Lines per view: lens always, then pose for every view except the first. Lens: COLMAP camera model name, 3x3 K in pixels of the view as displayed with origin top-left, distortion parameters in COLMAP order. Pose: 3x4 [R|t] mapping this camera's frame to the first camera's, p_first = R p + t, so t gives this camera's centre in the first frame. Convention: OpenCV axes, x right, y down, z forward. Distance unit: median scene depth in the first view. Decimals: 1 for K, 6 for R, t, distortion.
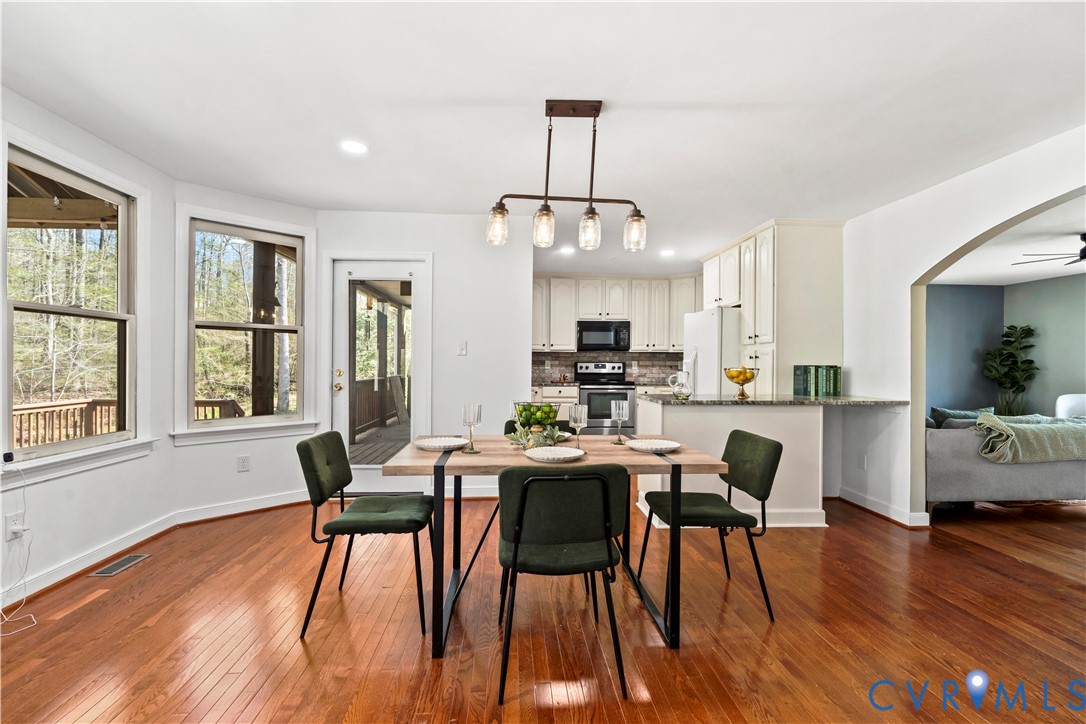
lens RADIAL K [[478.6, 0, 544.6], [0, 478.6, 364.6], [0, 0, 1]] dist [-0.002538, -0.000508]
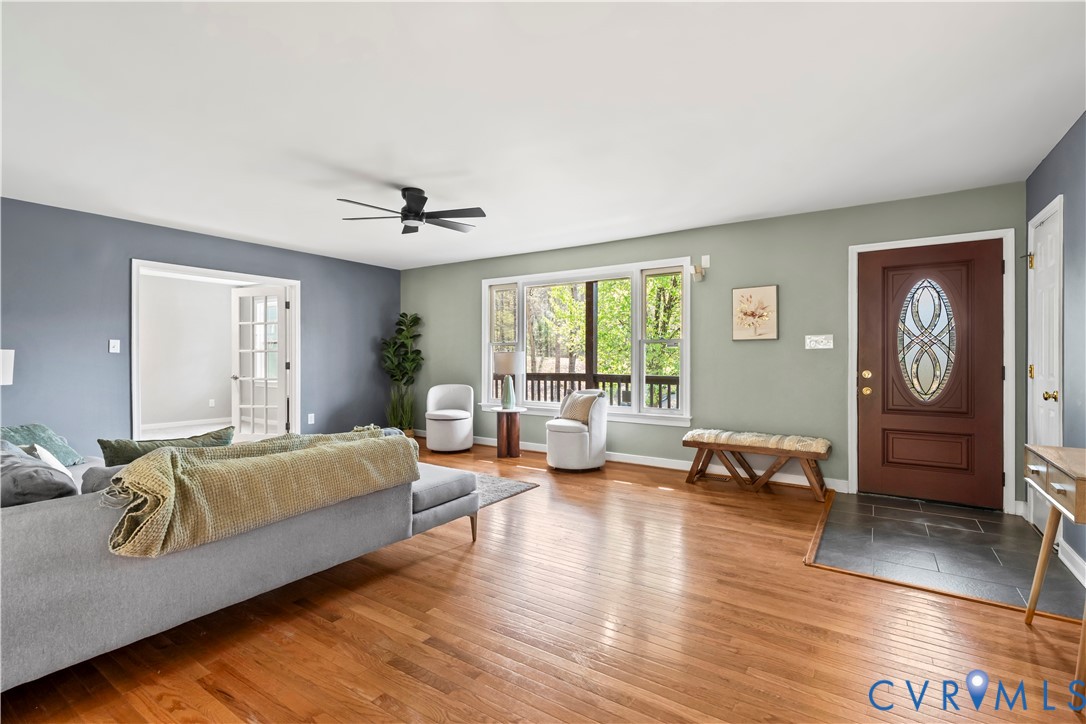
lens RADIAL K [[502.5, 0, 541.5], [0, 502.5, 355.3], [0, 0, 1]] dist [0.003093, 0.000754]
pose [[0.618444, -0.001482, 0.785827, 0.625303], [0.005323, 0.999983, -0.002303, 0.007978], [-0.785811, 0.005608, 0.618442, 0.305557]]
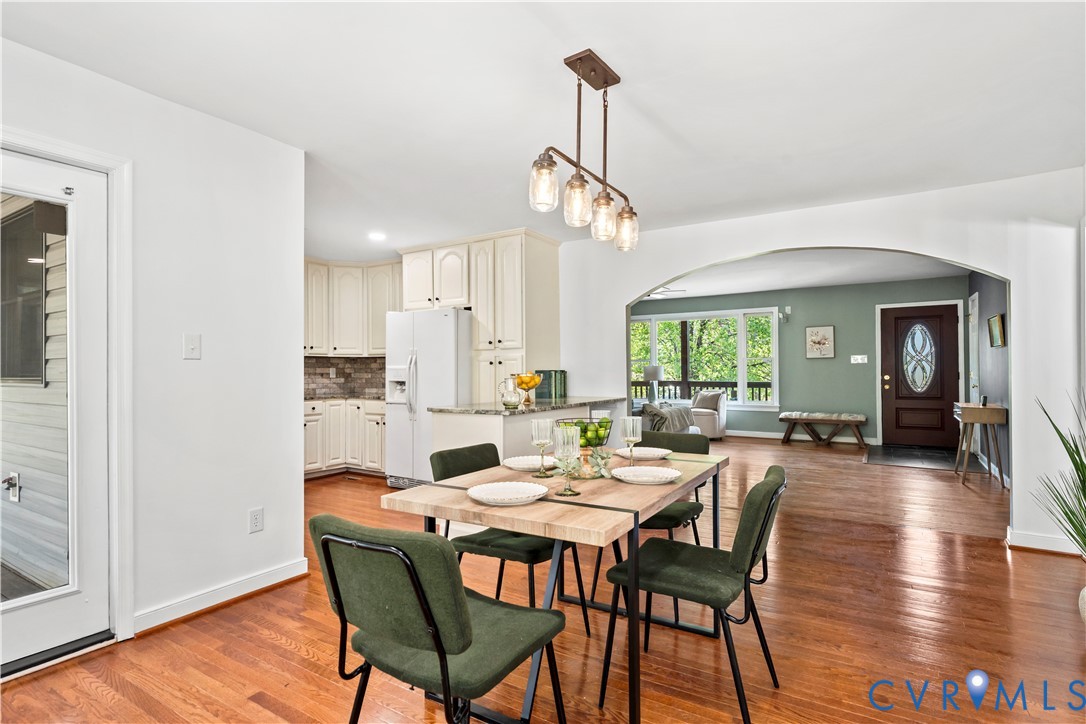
lens RADIAL K [[545.4, 0, 539.2], [0, 545.4, 362.7], [0, 0, 1]] dist [0.002670, 0.001064]
pose [[0.592525, -0.000758, 0.805552, -0.403910], [0.013411, 0.999870, -0.008923, -0.004142], [-0.805440, 0.016090, 0.592459, 0.264429]]
